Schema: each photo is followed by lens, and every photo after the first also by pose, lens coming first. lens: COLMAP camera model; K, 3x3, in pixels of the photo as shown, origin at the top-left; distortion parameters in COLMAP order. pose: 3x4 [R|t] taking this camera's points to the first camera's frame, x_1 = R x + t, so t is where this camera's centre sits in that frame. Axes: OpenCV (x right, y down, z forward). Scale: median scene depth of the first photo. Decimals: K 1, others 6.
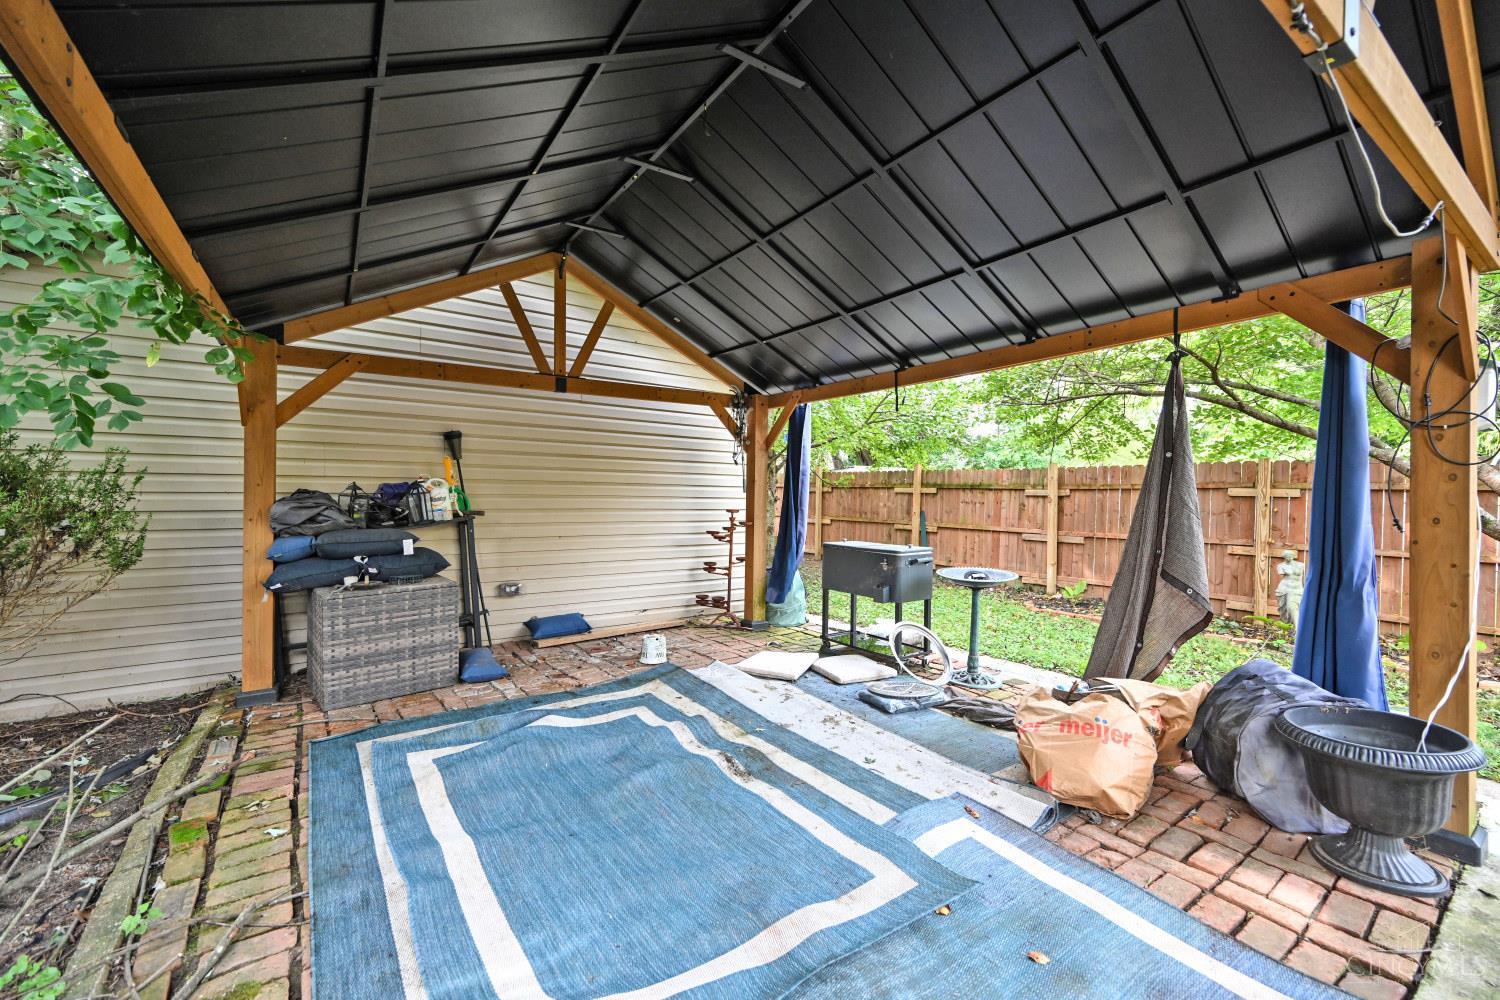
lens RADIAL K [[618.7, 0, 750.0], [0, 618.7, 500.0], [0, 0, 1]] dist [-0.000475, -0.000073]
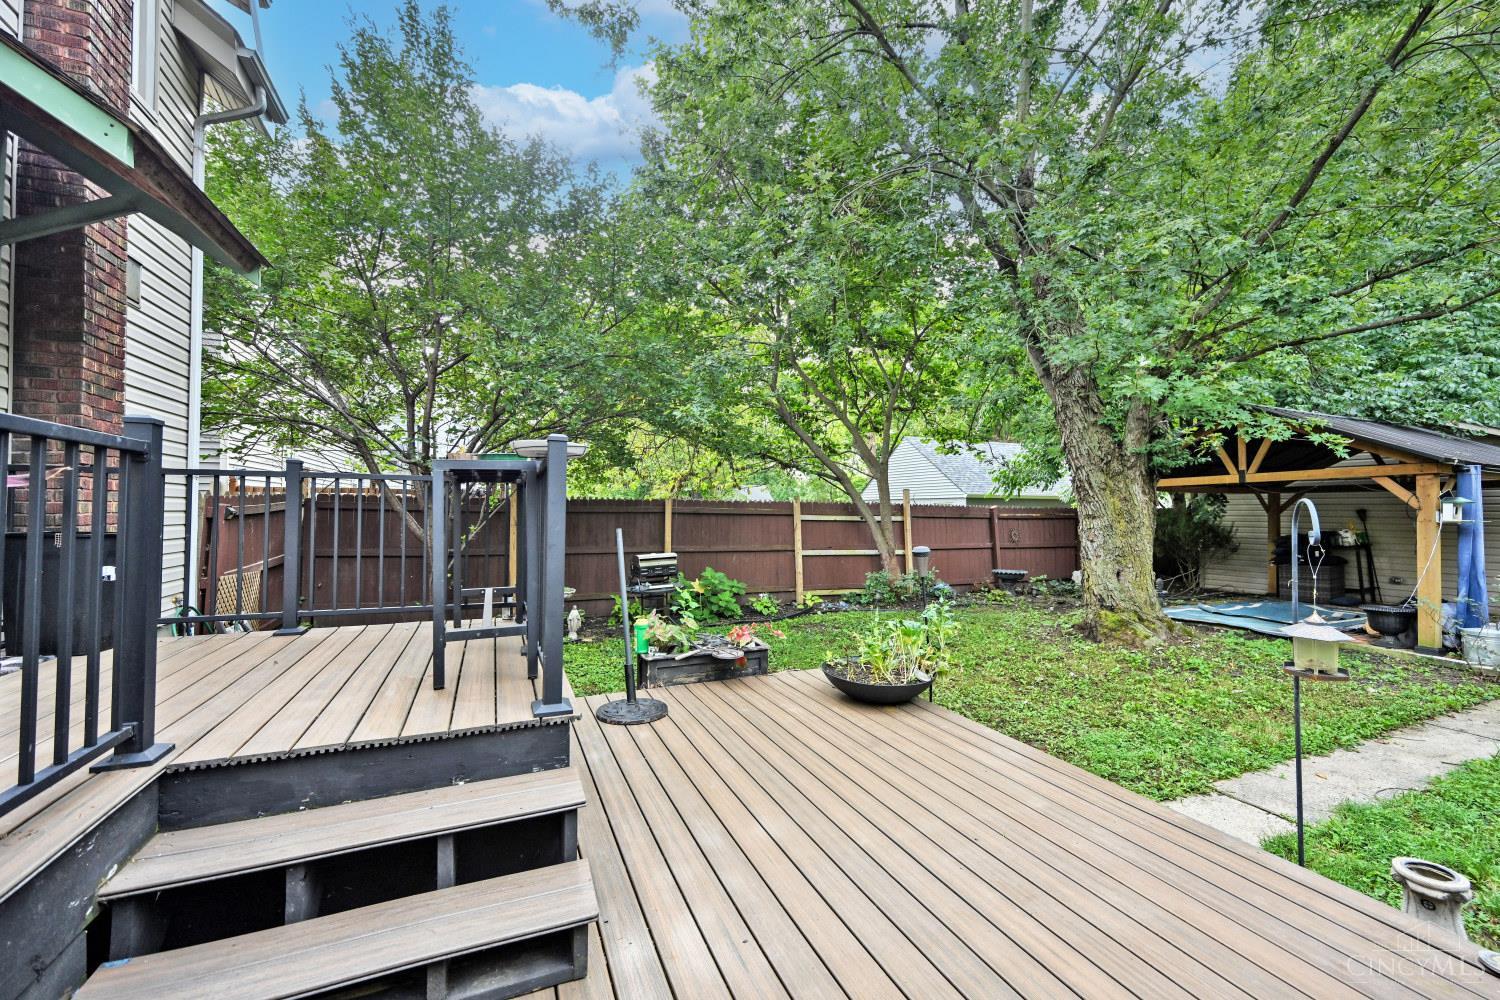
lens RADIAL K [[603.1, 0, 750.0], [0, 603.1, 500.0], [0, 0, 1]] dist [-0.000297, -0.000157]
pose [[-0.215995, -0.032571, -0.975851, 2.536826], [-0.021483, 0.999360, -0.028601, -0.033801], [0.976158, 0.014787, -0.216557, -0.883253]]
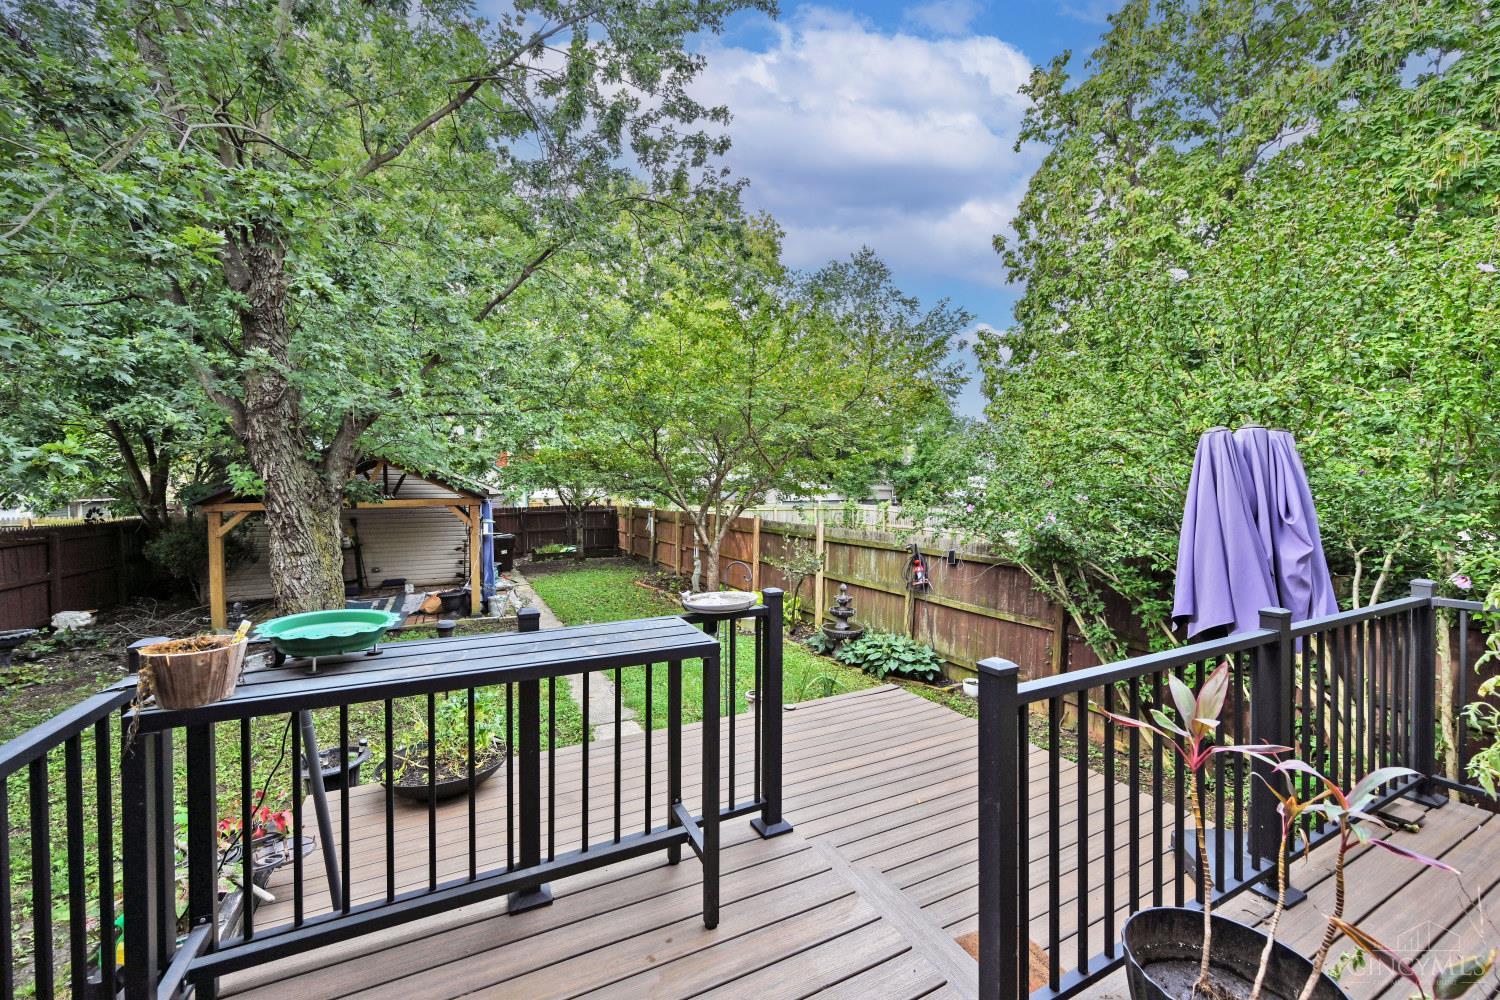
lens RADIAL K [[593.7, 0, 750.0], [0, 593.7, 500.0], [0, 0, 1]] dist [0.001355, 0.000133]
pose [[0.988106, -0.015647, -0.152977, 2.115914], [0.016301, 0.999863, 0.003024, -0.197328], [0.152908, -0.005481, 0.988225, -1.779602]]
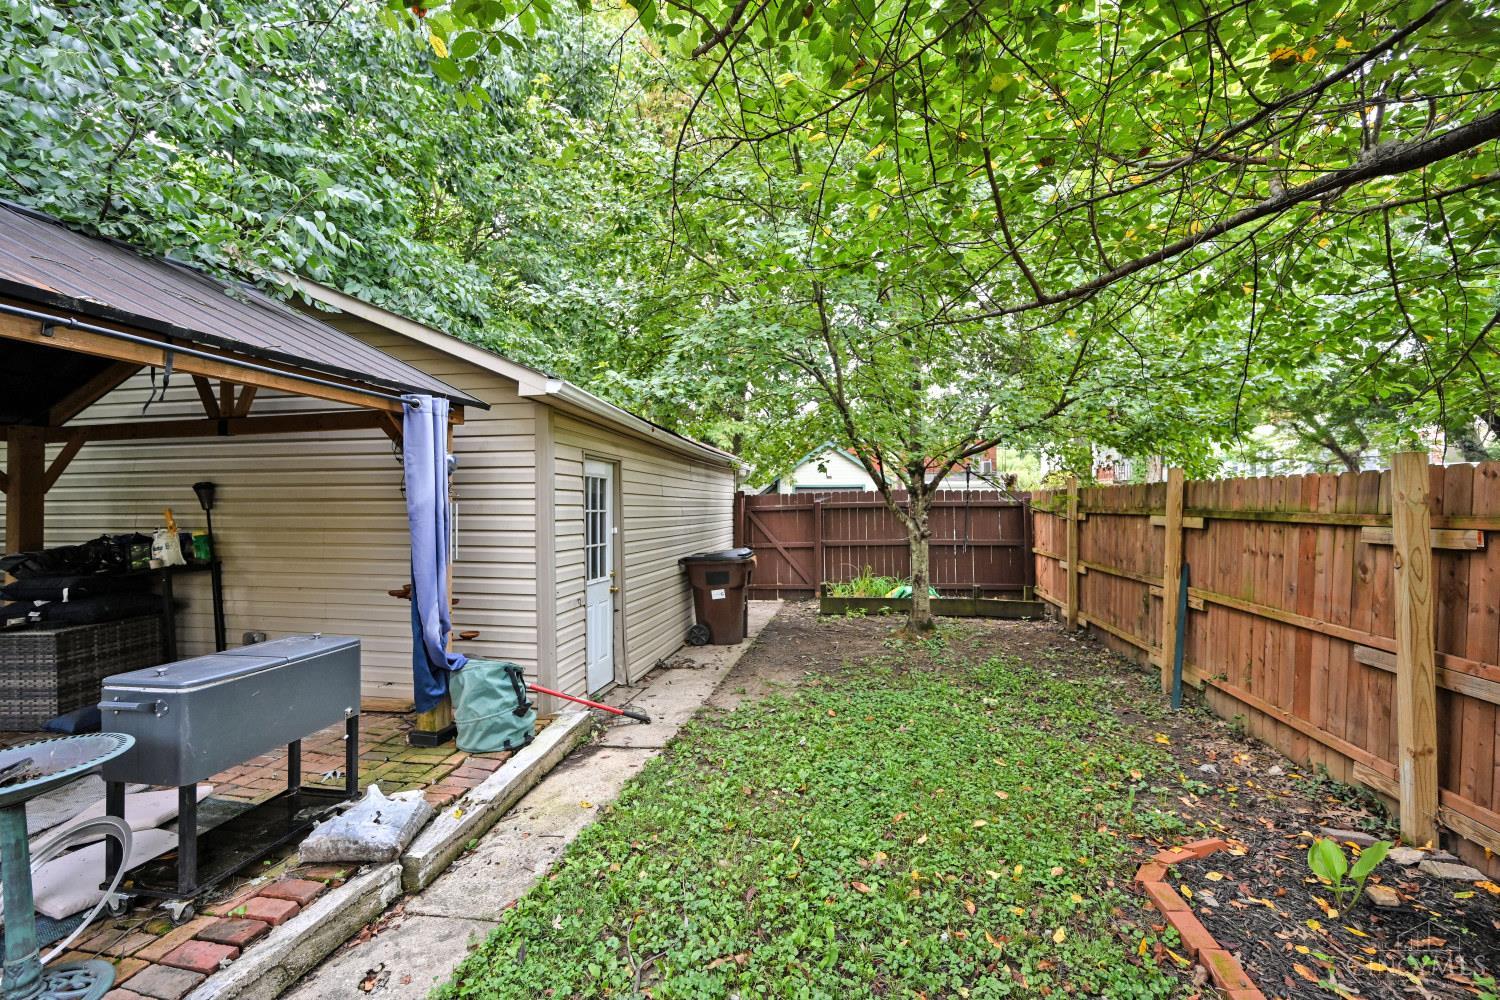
lens RADIAL K [[603.1, 0, 750.0], [0, 603.1, 500.0], [0, 0, 1]] dist [-0.000297, -0.000157]
pose [[0.689435, -0.024725, -0.723926, 0.998738], [0.003819, 0.999527, -0.030501, -0.051577], [0.724338, 0.018264, 0.689203, 1.063263]]
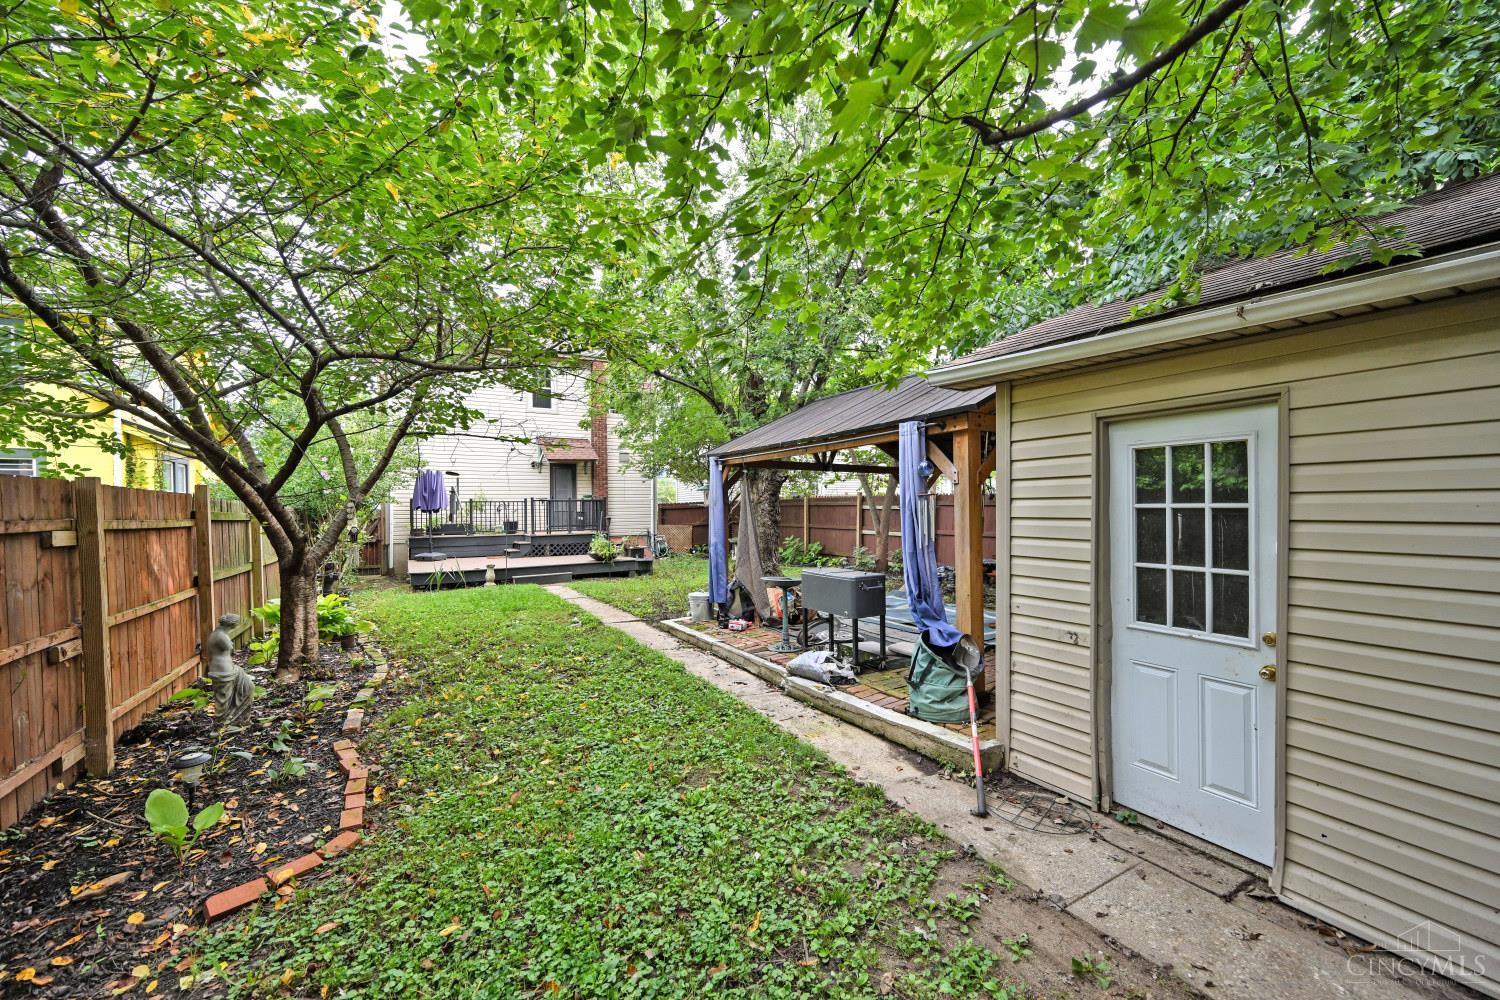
lens RADIAL K [[575.1, 0, 750.0], [0, 575.1, 500.0], [0, 0, 1]] dist [-0.001040, -0.000086]
pose [[-0.995715, 0.001383, 0.092464, 0.303672], [0.001127, 0.999995, -0.002822, -0.071972], [-0.092468, -0.002706, -0.995712, 2.395778]]
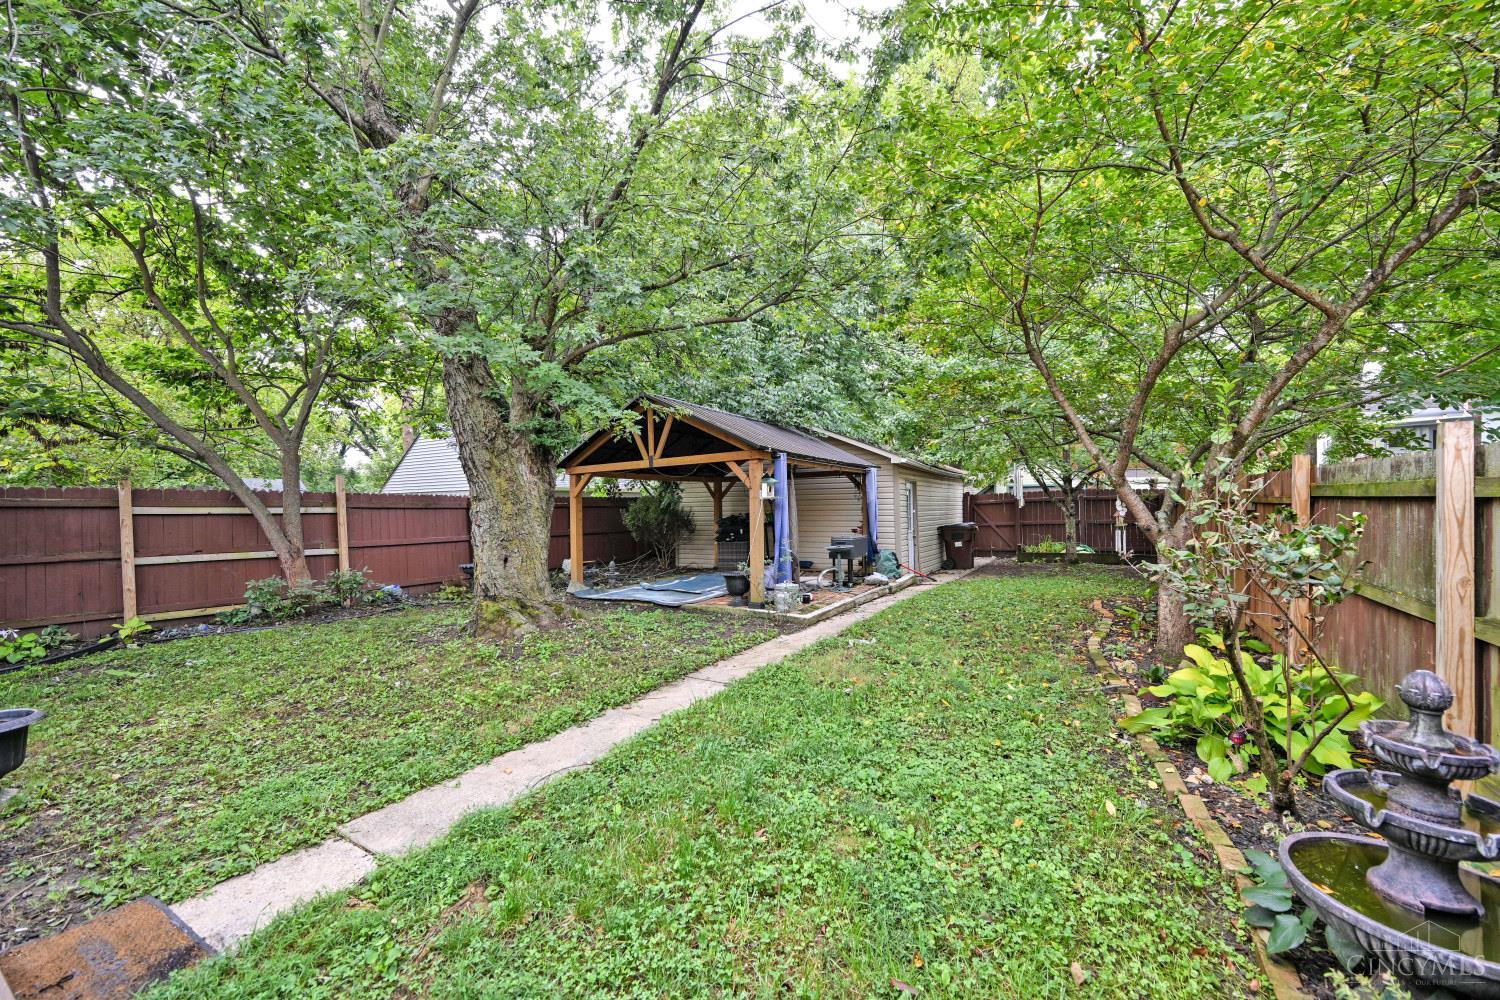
lens RADIAL K [[587.9, 0, 753.4], [0, 587.9, 500.4], [0, 0, 1]] dist [-0.000456, -0.000284]
pose [[0.397455, -0.030799, -0.917105, 2.311294], [0.009350, 0.999521, -0.029515, 0.000583], [0.917574, 0.003156, 0.397553, -0.223907]]
